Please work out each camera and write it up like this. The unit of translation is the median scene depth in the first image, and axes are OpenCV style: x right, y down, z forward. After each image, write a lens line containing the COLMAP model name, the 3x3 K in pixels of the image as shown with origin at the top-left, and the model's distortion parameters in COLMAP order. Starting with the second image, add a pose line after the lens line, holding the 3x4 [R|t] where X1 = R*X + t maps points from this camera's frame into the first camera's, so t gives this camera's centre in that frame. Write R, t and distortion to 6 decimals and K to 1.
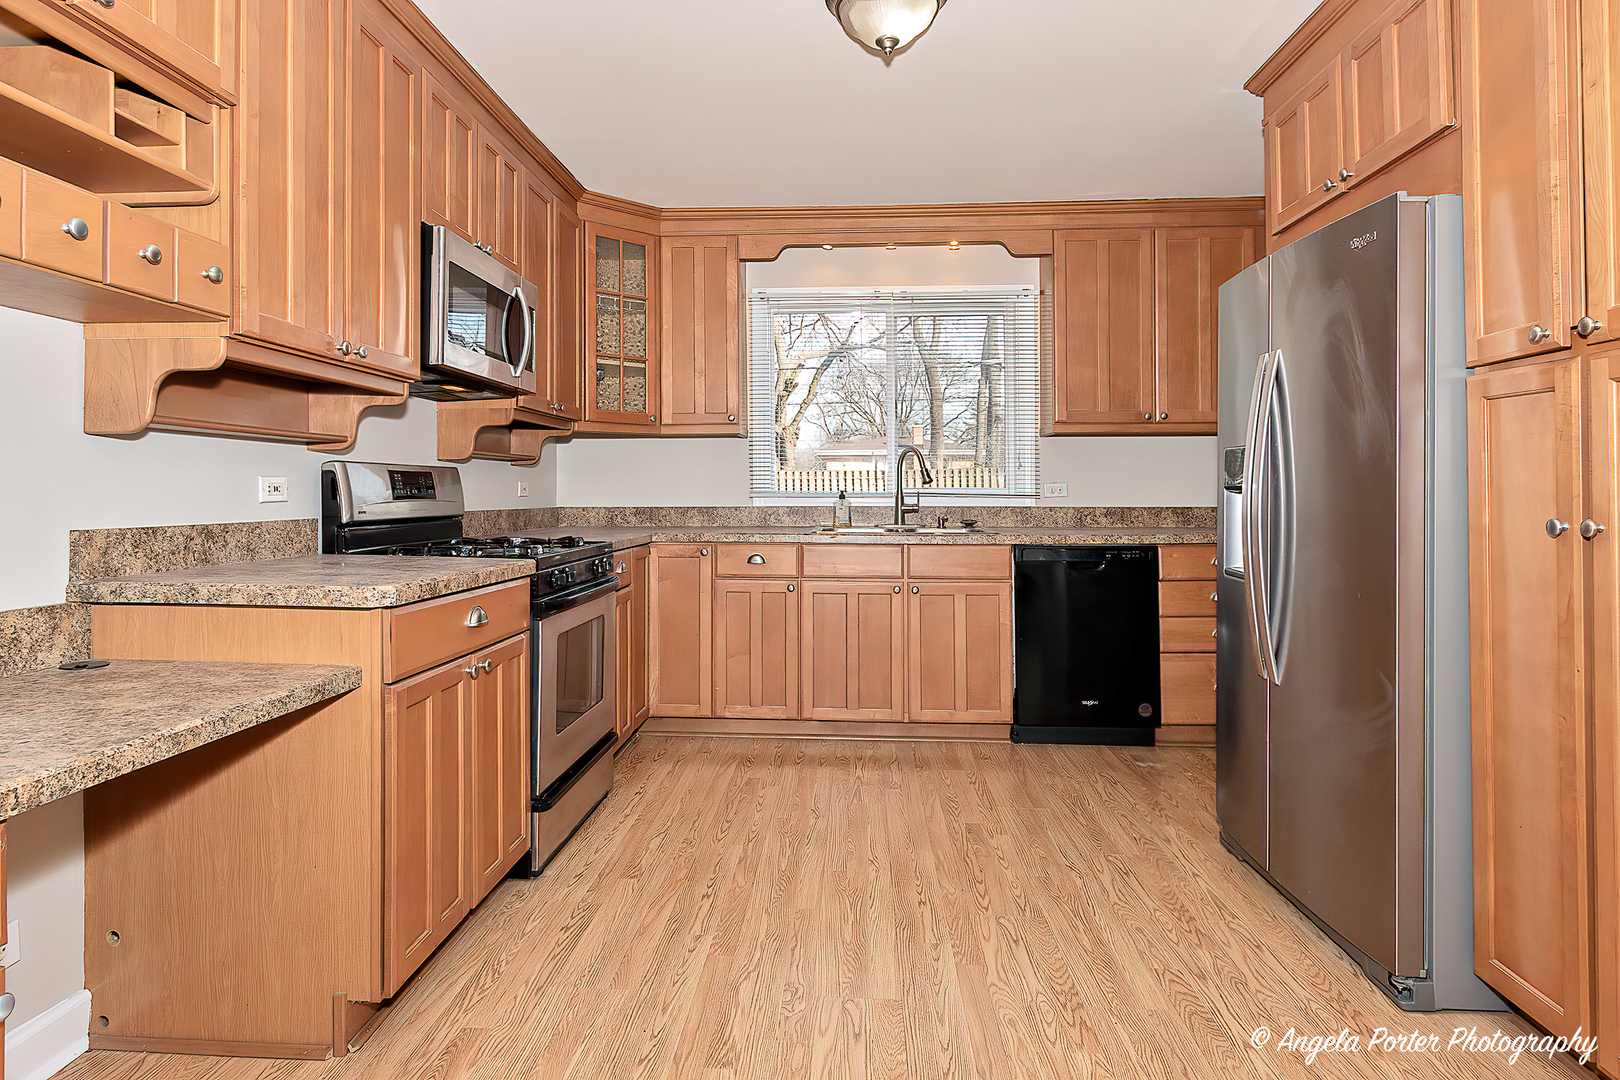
lens RADIAL K [[914.8, 0, 812.4], [0, 914.8, 486.1], [0, 0, 1]] dist [0.016707, -0.014999]
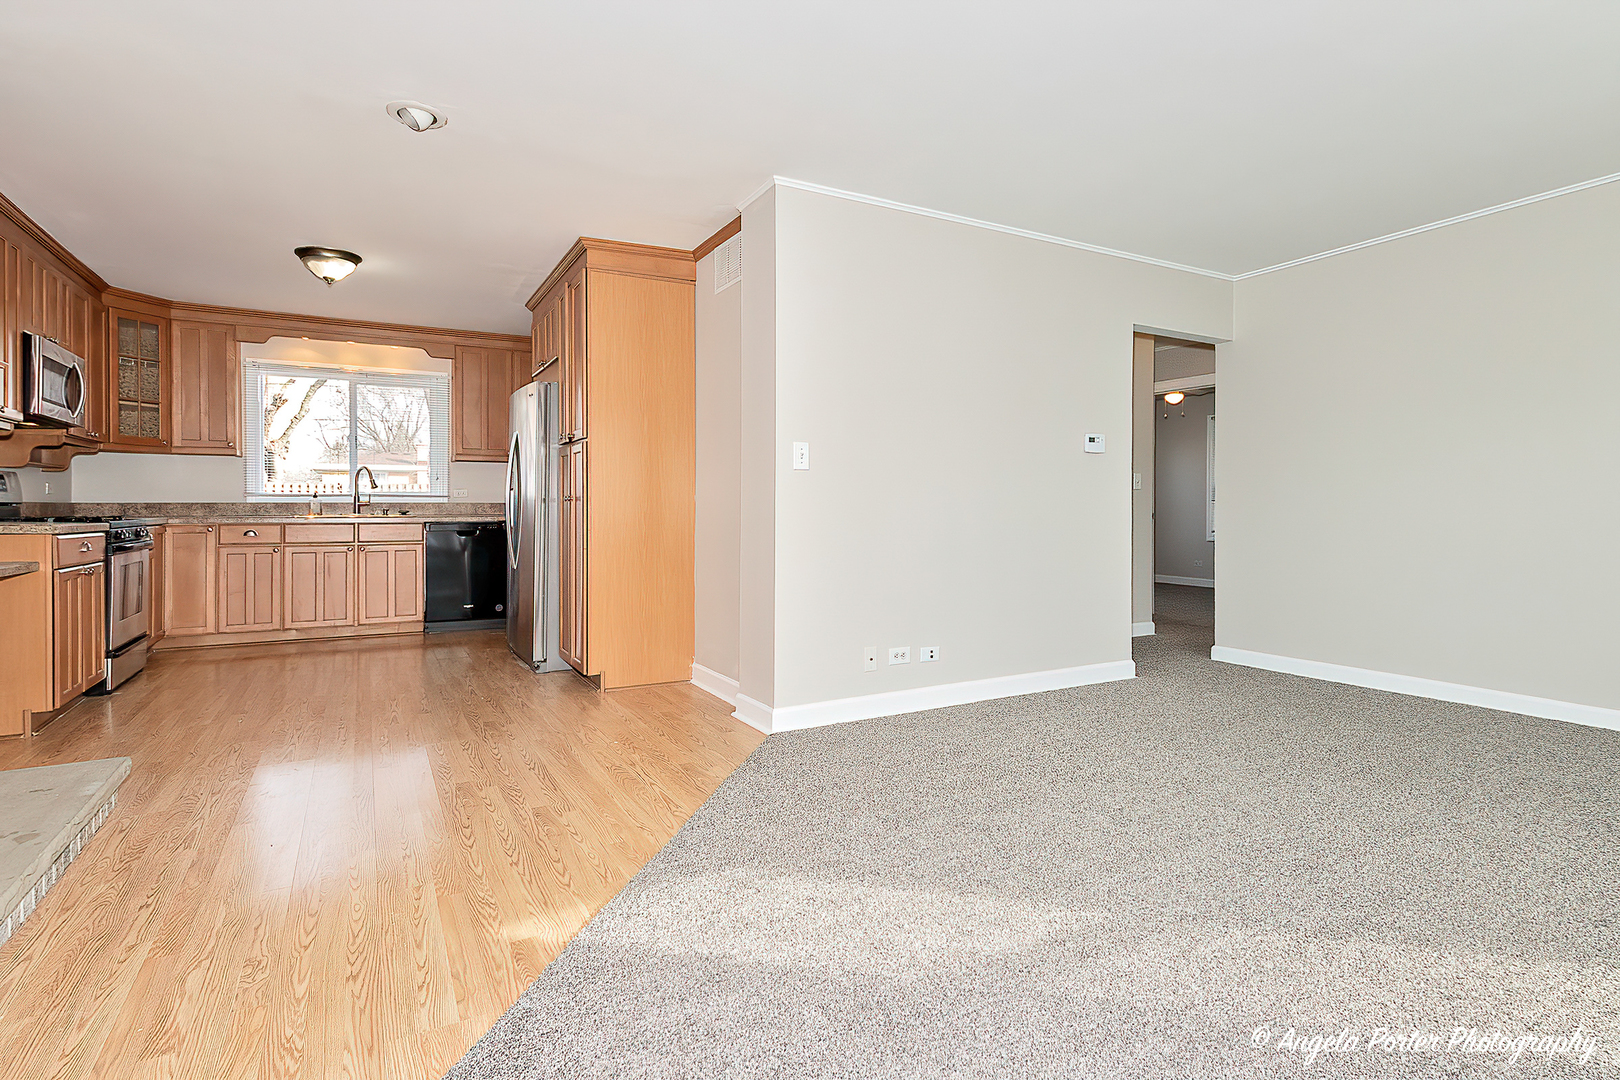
lens RADIAL K [[803.2, 0, 812.2], [0, 803.2, 507.8], [0, 0, 1]] dist [-0.000564, -0.000633]
pose [[0.846743, -0.000053, 0.532002, 0.025700], [-0.004017, 0.999971, 0.006493, 0.023175], [-0.531987, -0.007635, 0.846718, -0.766906]]
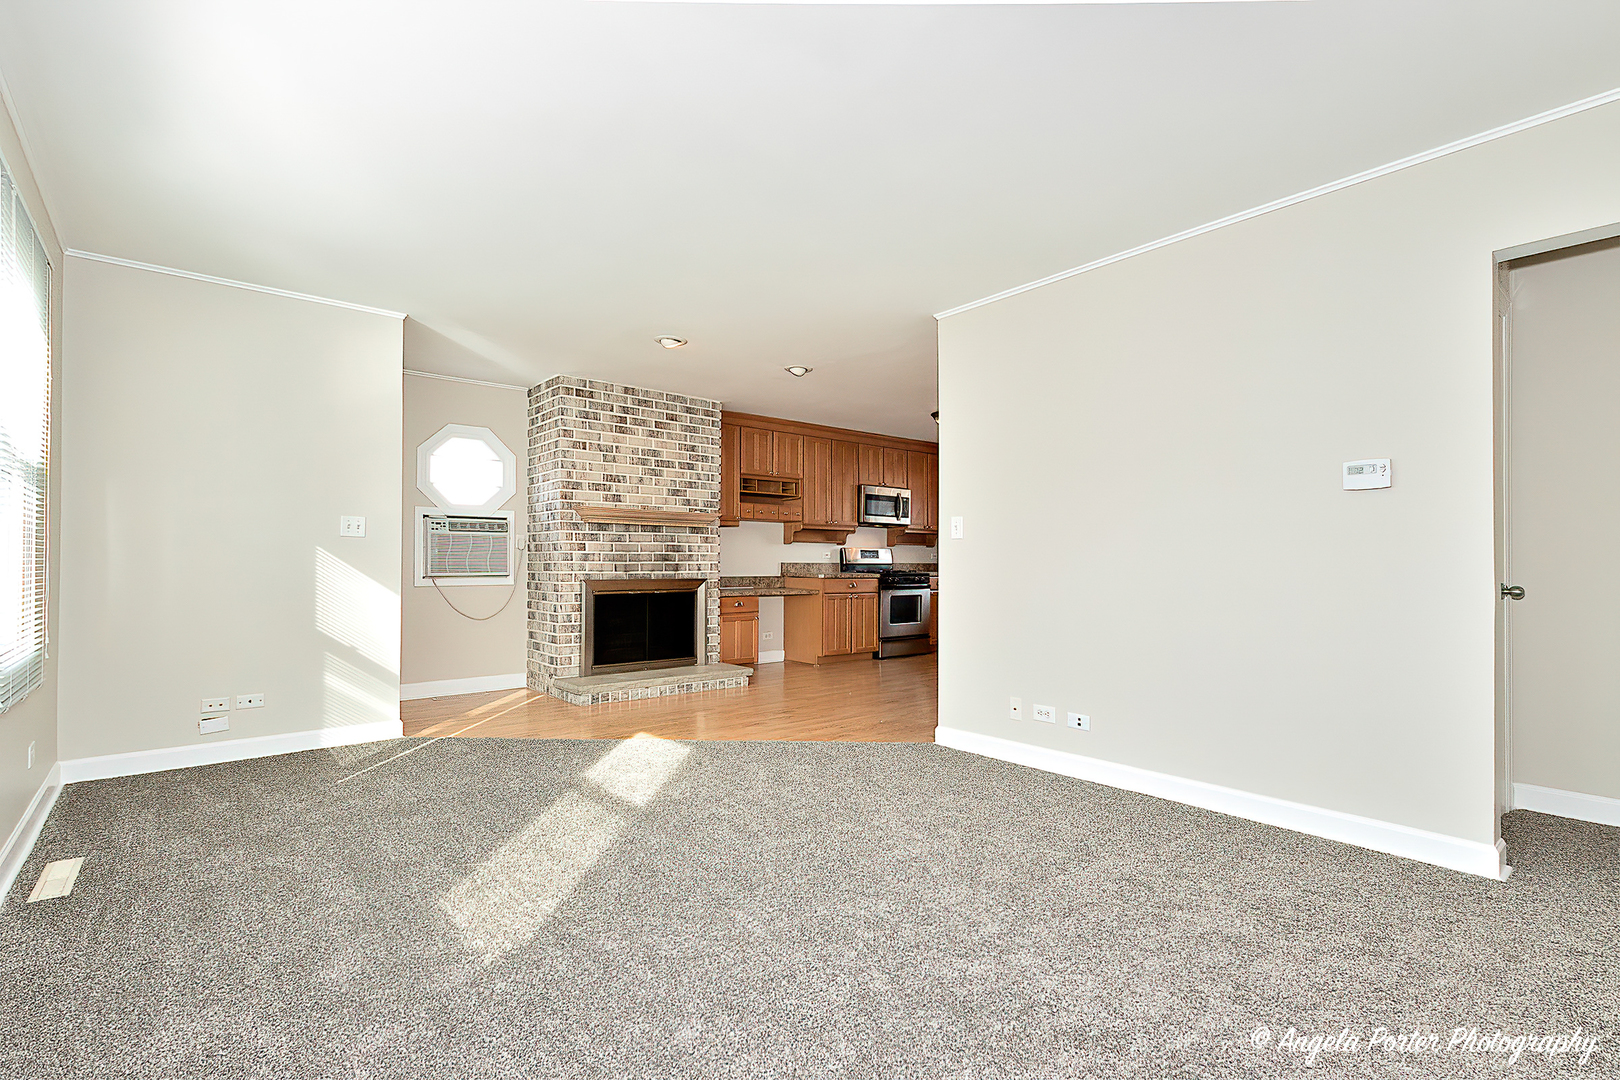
lens RADIAL K [[741.4, 0, 811.9], [0, 741.4, 555.1], [0, 0, 1]] dist [-0.004150, -0.000548]
pose [[0.682884, -0.006605, -0.730497, 1.161307], [0.004524, 0.999978, -0.004812, 0.012491], [0.730513, -0.000019, 0.682899, -0.850073]]
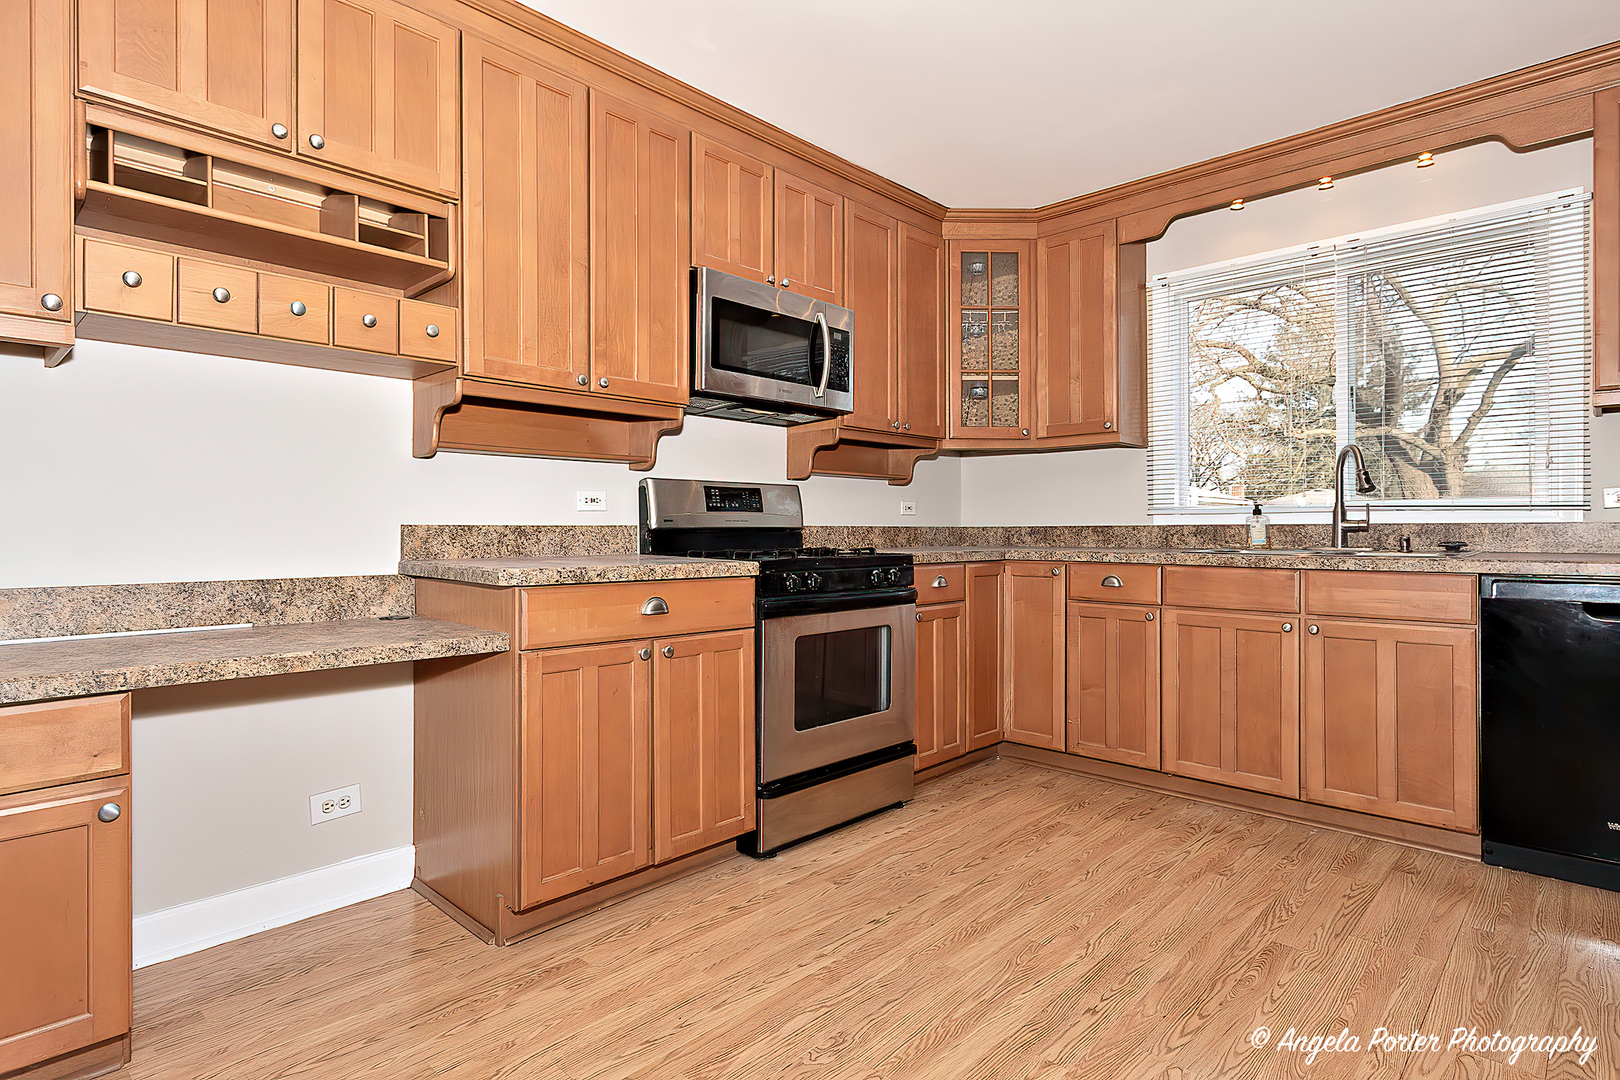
lens RADIAL K [[856.9, 0, 787.1], [0, 856.9, 535.7], [0, 0, 1]] dist [0.001322, 0.000753]
pose [[0.756616, 0.003907, -0.653848, 0.256580], [0.005495, 0.999909, 0.012333, 0.025196], [0.653837, -0.012924, 0.756525, 0.182116]]
